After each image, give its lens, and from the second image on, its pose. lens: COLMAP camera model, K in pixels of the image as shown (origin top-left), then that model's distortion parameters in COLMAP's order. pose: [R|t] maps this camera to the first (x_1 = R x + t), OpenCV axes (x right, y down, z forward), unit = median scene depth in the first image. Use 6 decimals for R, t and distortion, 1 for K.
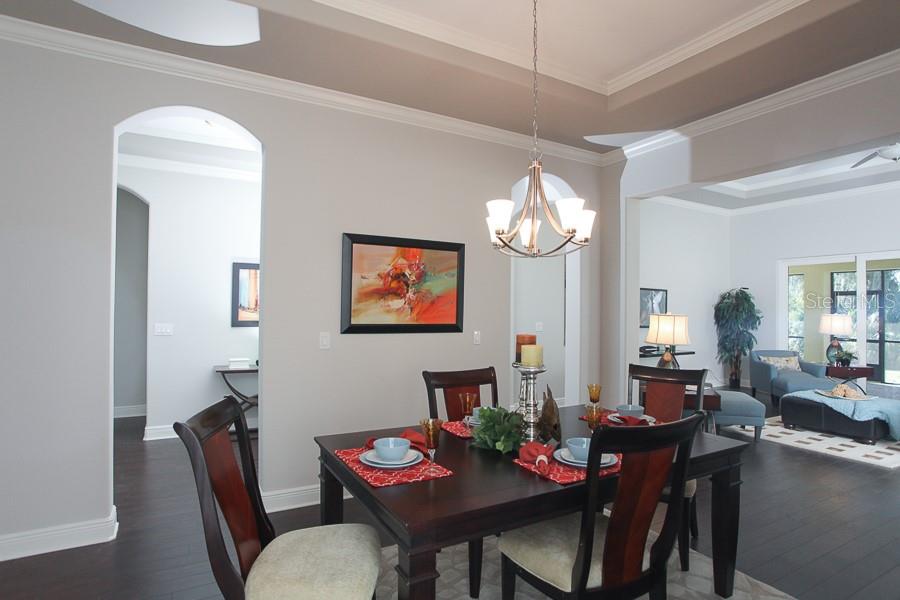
lens RADIAL K [[477.1, 0, 450.0], [0, 477.1, 300.0], [0, 0, 1]] dist [0.003989, 0.000981]
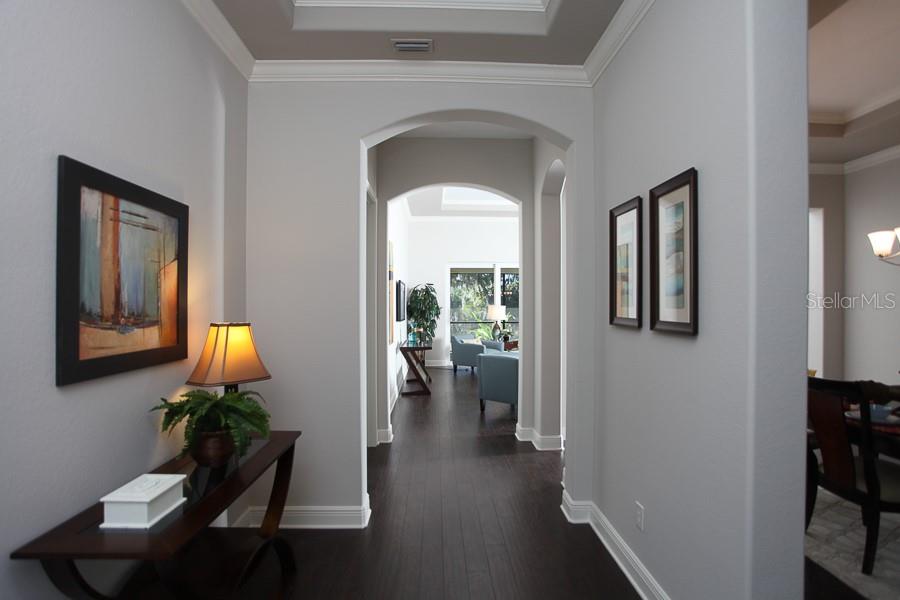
lens RADIAL K [[437.8, 0, 450.0], [0, 437.8, 300.0], [0, 0, 1]] dist [-0.000331, 0.000010]
pose [[0.475575, -0.000363, 0.879675, -0.560874], [-0.019010, 0.999762, 0.010689, -0.000997], [-0.879470, -0.021806, 0.475455, 0.666989]]
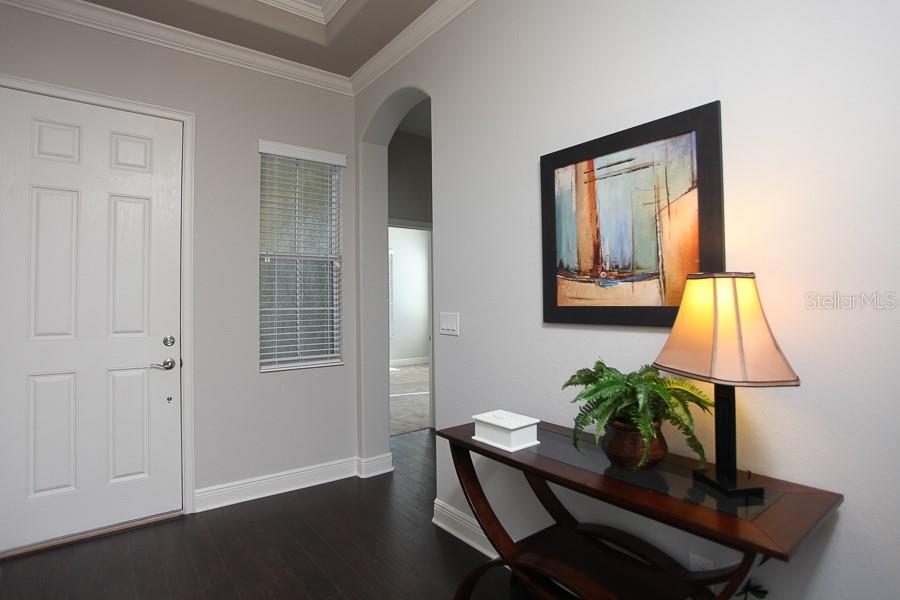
lens RADIAL K [[437.8, 0, 450.0], [0, 437.8, 300.0], [0, 0, 1]] dist [-0.000331, 0.000010]
pose [[0.185274, -0.018948, -0.982504, -0.122480], [0.032095, 0.999397, -0.013222, 0.039290], [0.982163, -0.029084, 0.185771, 0.843266]]
